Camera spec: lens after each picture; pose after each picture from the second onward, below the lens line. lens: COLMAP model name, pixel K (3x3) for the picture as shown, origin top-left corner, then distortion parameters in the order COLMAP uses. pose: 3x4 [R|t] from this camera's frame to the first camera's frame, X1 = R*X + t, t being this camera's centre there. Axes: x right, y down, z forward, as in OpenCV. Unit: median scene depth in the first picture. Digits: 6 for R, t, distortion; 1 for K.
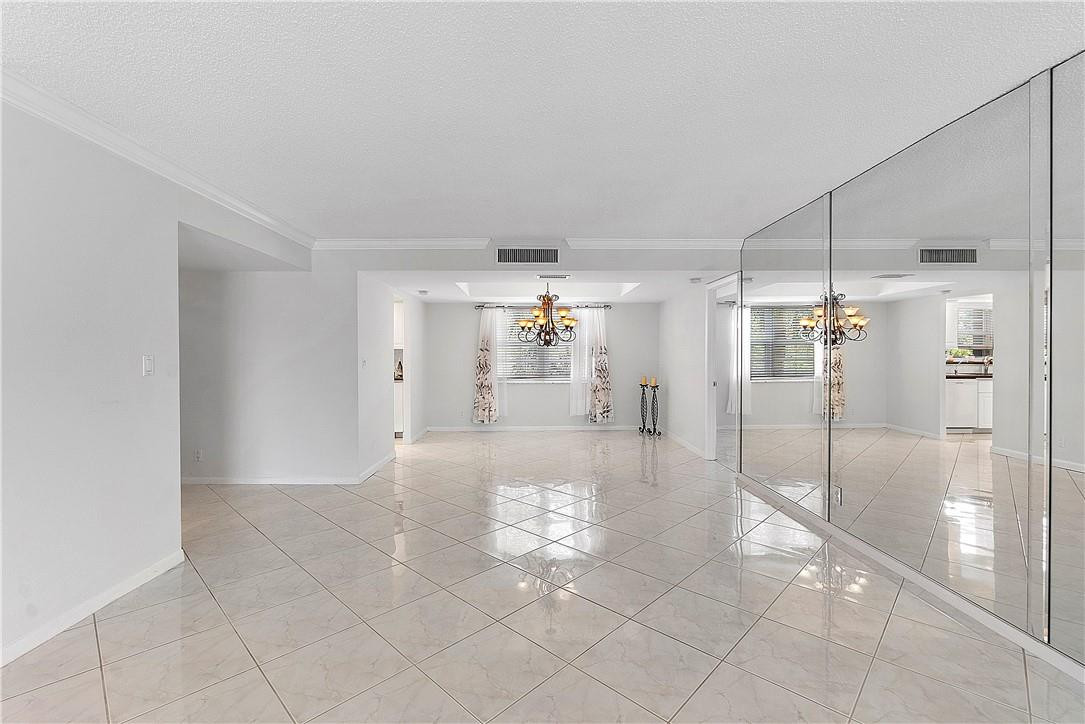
lens RADIAL K [[471.2, 0, 533.6], [0, 471.2, 359.3], [0, 0, 1]] dist [-0.001297, -0.000207]
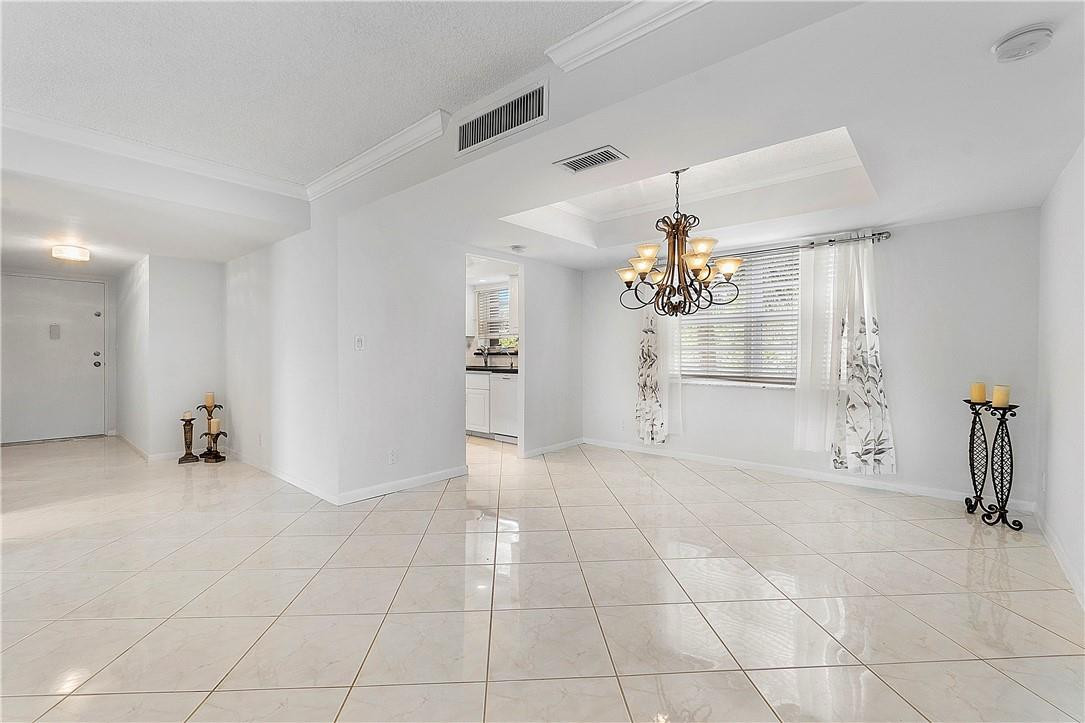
lens RADIAL K [[471.2, 0, 533.6], [0, 471.2, 358.8], [0, 0, 1]] dist [-0.001297, -0.000207]
pose [[0.748044, 0.011790, -0.663545, 0.212515], [-0.008338, 0.999930, 0.008367, 0.014263], [0.663597, -0.000726, 0.748090, 0.403157]]
